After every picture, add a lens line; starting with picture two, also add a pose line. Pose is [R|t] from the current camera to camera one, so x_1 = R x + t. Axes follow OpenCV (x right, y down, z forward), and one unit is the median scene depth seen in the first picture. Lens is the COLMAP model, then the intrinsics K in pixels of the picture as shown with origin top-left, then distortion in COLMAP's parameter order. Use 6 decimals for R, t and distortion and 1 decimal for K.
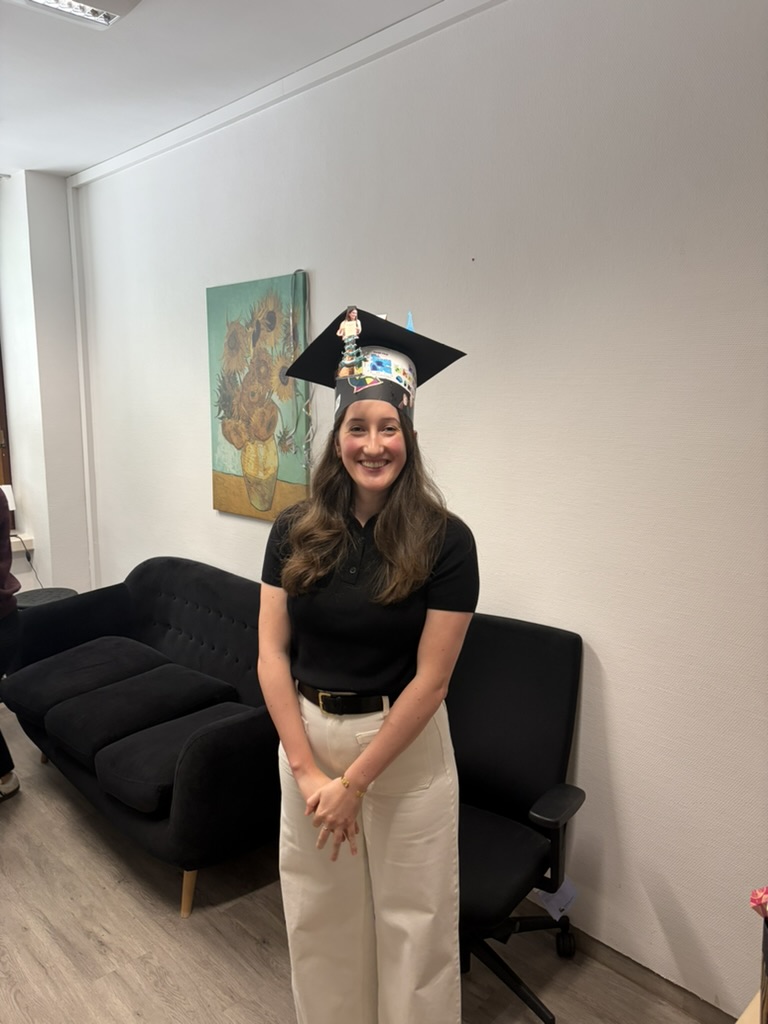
lens RADIAL K [[794.4, 0, 366.1], [0, 794.4, 516.3], [0, 0, 1]] dist [0.057815, -0.063336]
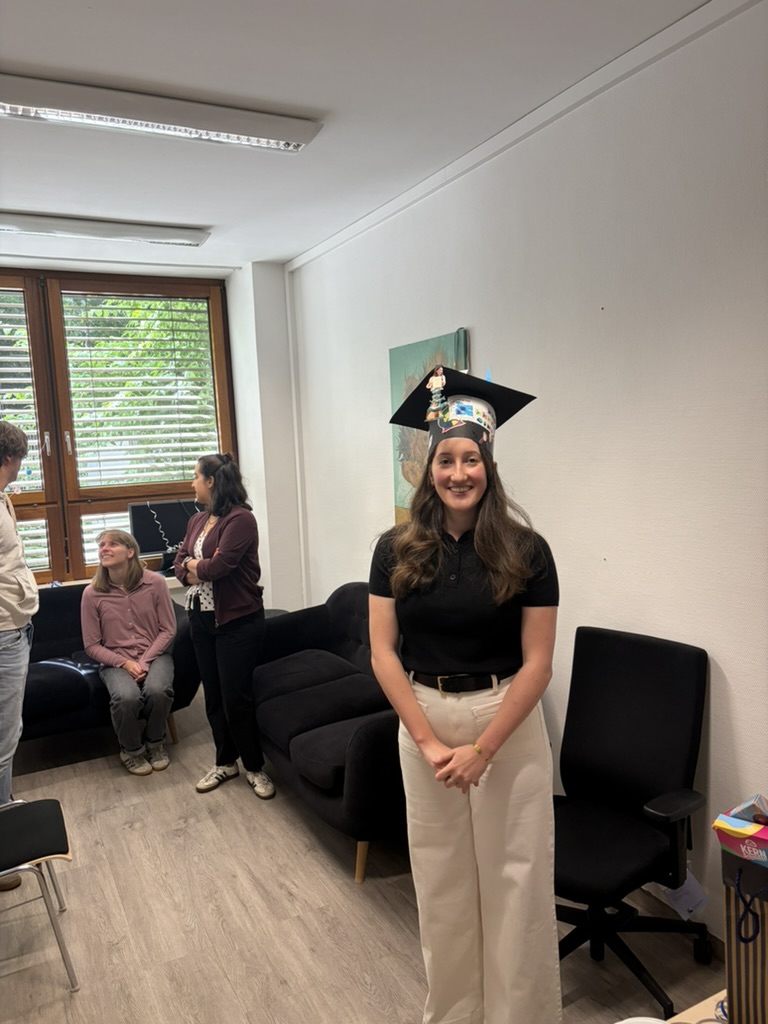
lens RADIAL K [[776.7, 0, 368.5], [0, 776.7, 537.5], [0, 0, 1]] dist [0.041901, -0.007758]
pose [[0.960680, -0.005411, -0.277605, 0.104855], [-0.001889, 0.999660, -0.026023, 0.021249], [0.277651, 0.025524, 0.960343, -0.105717]]
